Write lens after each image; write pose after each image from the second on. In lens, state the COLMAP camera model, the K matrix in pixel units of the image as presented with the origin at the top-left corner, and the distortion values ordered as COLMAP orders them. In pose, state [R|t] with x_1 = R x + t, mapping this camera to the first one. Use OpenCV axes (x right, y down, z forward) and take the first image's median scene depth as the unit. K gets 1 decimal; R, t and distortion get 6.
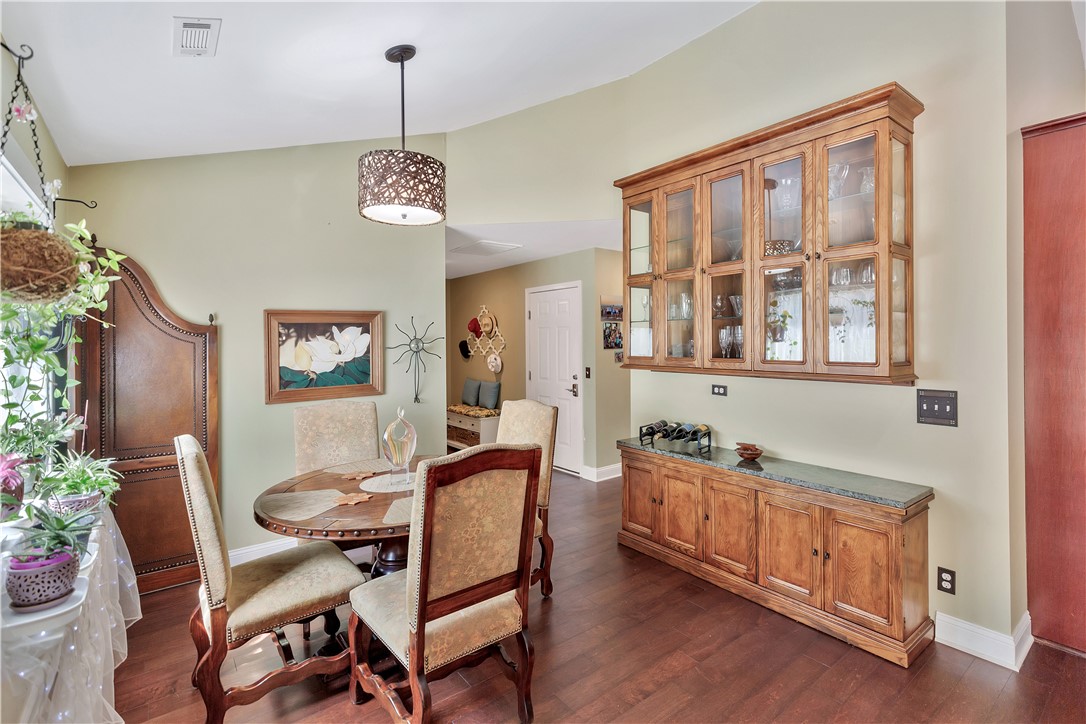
lens RADIAL K [[506.3, 0, 556.1], [0, 506.3, 339.4], [0, 0, 1]] dist [0.013282, -0.000407]
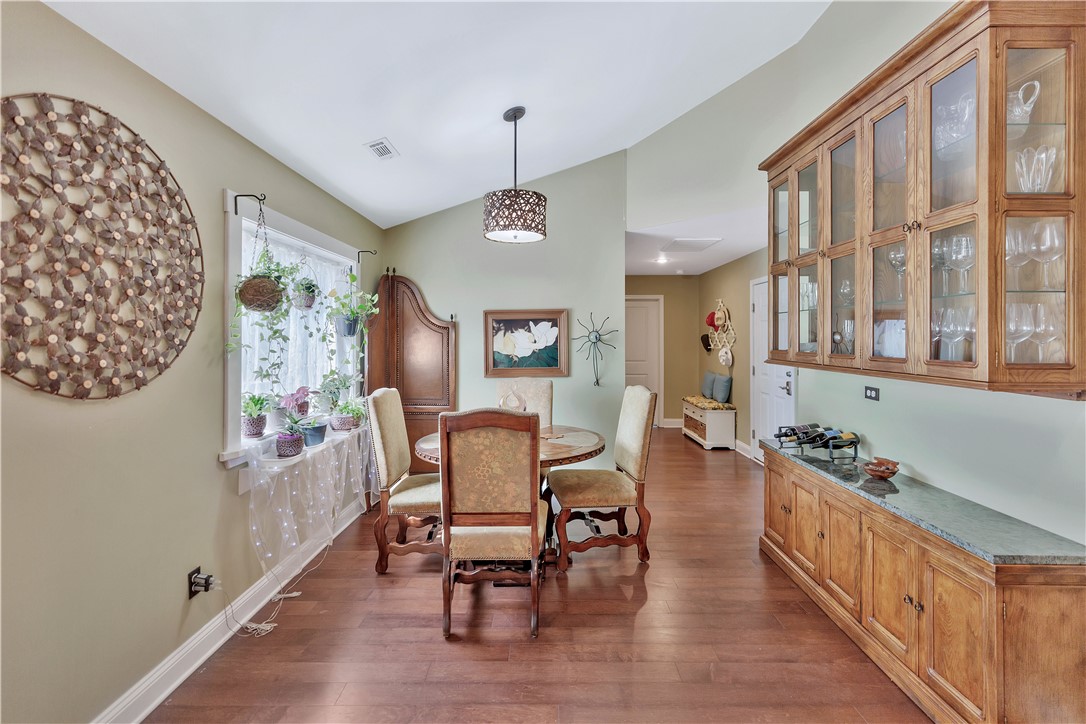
lens RADIAL K [[506.3, 0, 562.3], [0, 506.3, 335.4], [0, 0, 1]] dist [0.013282, -0.000407]
pose [[0.786067, 0.006023, -0.618112, 0.498071], [-0.004897, 0.999982, 0.003515, 0.005422], [0.618122, 0.000264, 0.786082, 0.034541]]
